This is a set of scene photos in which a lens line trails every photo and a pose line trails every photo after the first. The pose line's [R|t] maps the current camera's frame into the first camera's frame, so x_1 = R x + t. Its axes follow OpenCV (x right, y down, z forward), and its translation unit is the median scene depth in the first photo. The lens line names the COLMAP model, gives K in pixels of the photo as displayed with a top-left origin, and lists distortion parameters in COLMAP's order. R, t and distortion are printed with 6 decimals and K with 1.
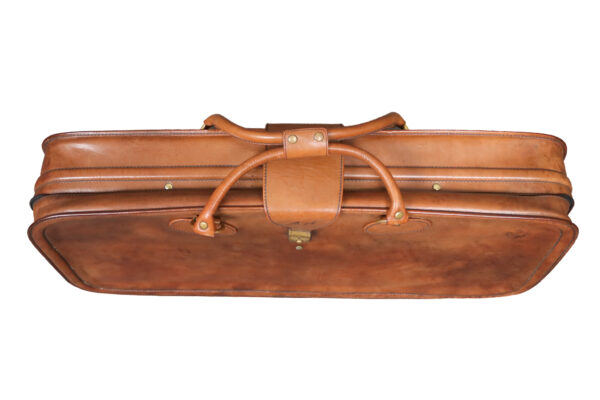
lens RADIAL K [[723.9, 0, 303.6], [0, 723.9, 198.8], [0, 0, 1]] dist [-0.019928, 0.000000]
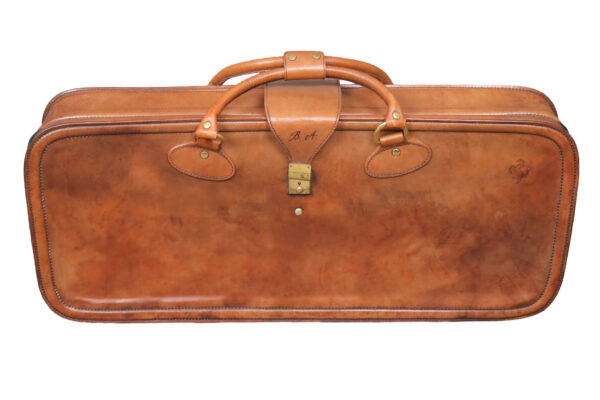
lens RADIAL K [[1064.8, 0, 298.8], [0, 1064.8, 199.8], [0, 0, 1]] dist [-0.023498, 0.000000]
pose [[0.999303, -0.013956, 0.034635, -0.053802], [0.031715, 0.806825, -0.589938, 0.868983], [-0.019711, 0.590625, 0.806705, -0.132811]]
